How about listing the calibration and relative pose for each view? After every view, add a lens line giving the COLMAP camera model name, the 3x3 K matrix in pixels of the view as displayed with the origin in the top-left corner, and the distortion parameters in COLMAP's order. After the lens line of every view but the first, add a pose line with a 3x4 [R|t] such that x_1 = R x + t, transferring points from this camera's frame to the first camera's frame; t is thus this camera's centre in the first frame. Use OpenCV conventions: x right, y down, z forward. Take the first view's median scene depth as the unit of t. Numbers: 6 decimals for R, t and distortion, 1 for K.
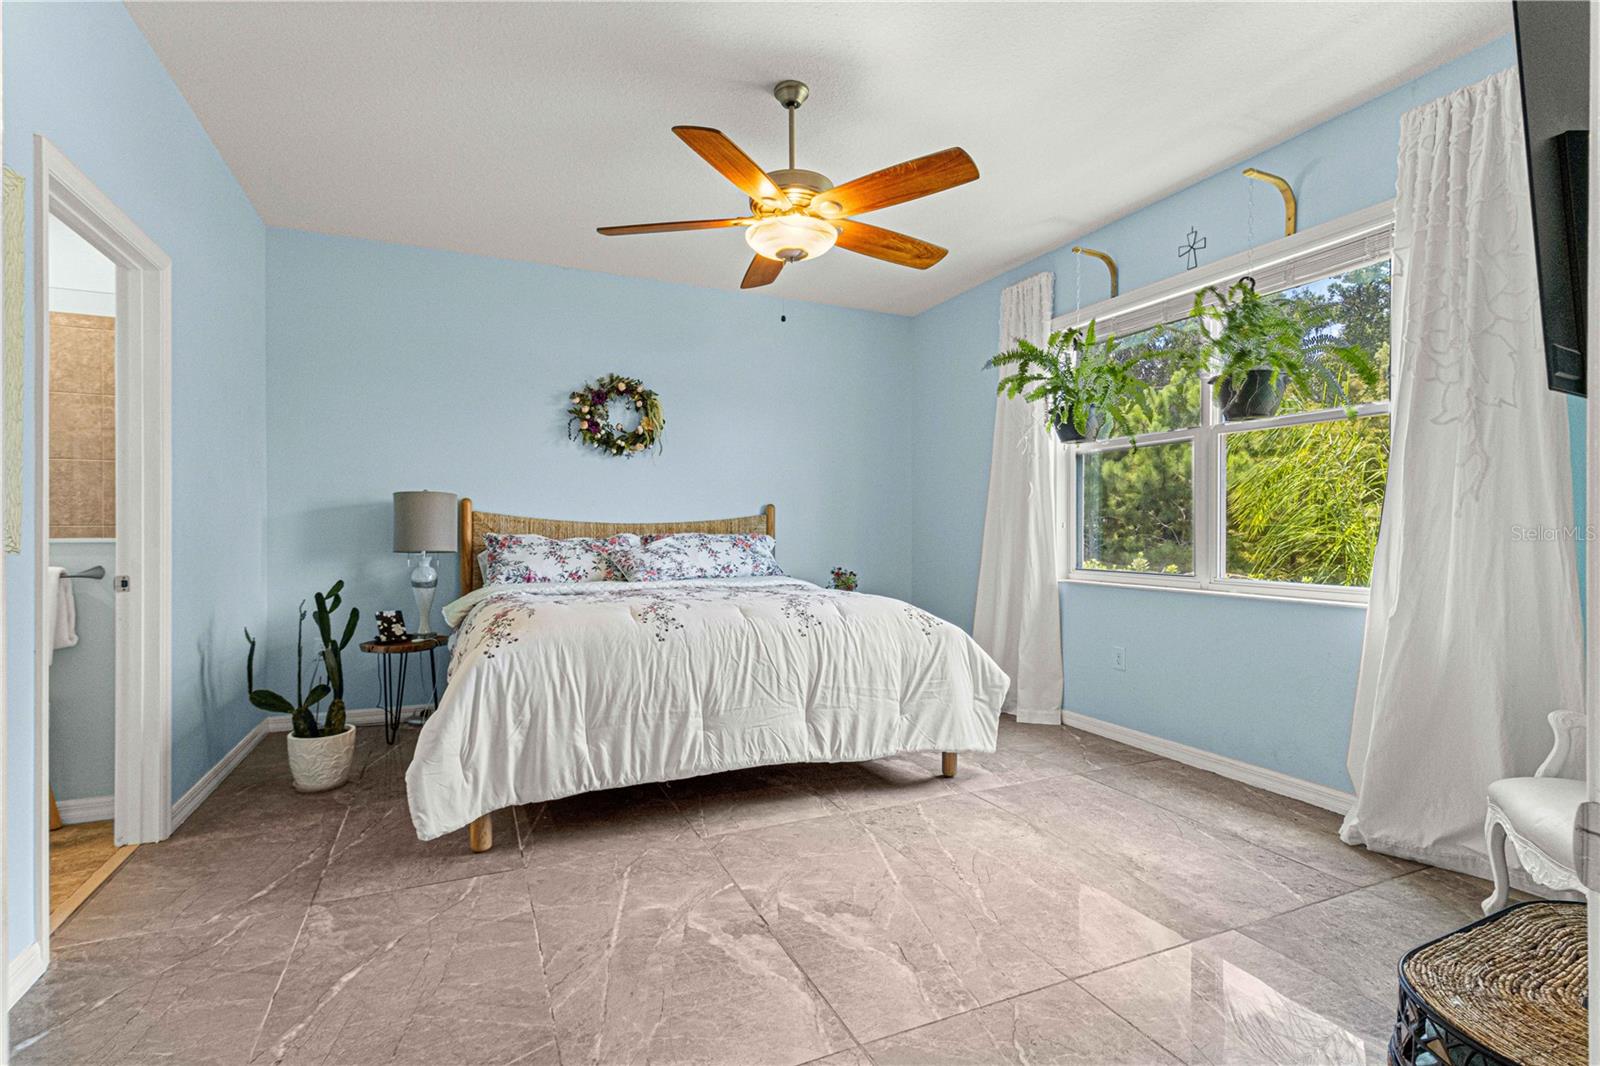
lens RADIAL K [[748.0, 0, 801.5], [0, 748.0, 534.4], [0, 0, 1]] dist [0.002344, 0.000216]
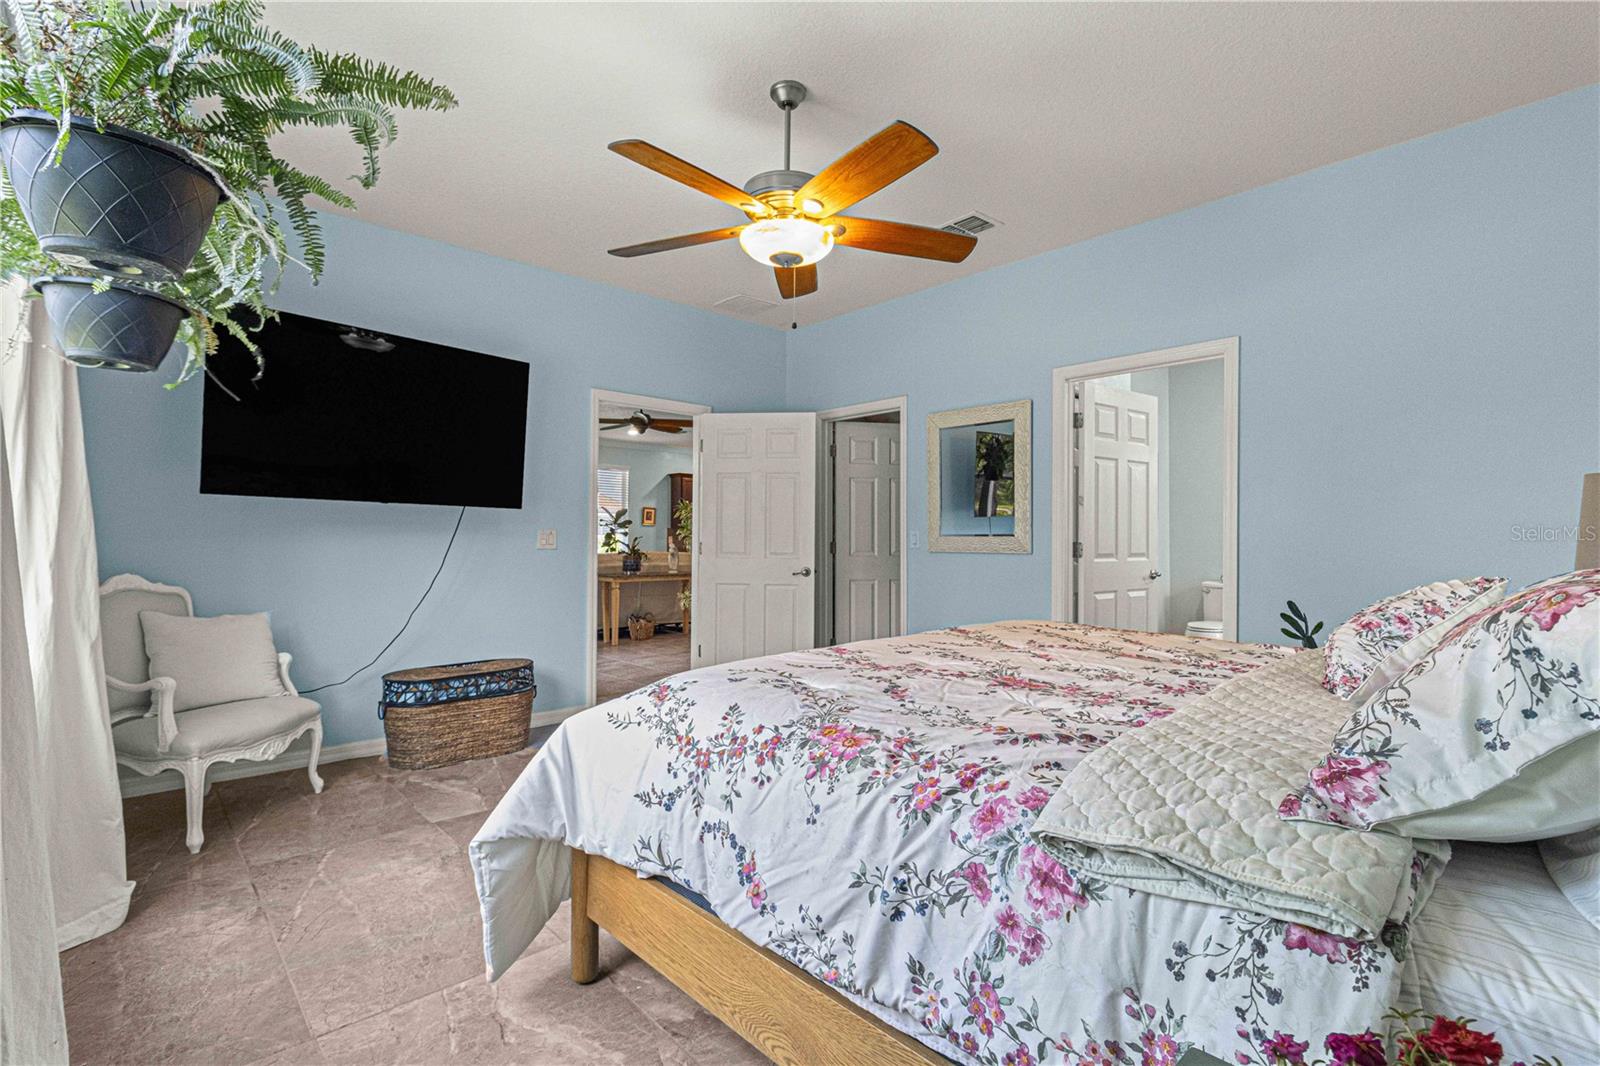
lens RADIAL K [[748.0, 0, 800.2], [0, 748.0, 537.9], [0, 0, 1]] dist [0.002344, 0.000216]
pose [[-0.950363, -0.008866, -0.311017, 0.272144], [-0.009056, 0.999959, -0.000835, -0.018030], [0.311012, 0.002023, -0.950404, 1.959400]]
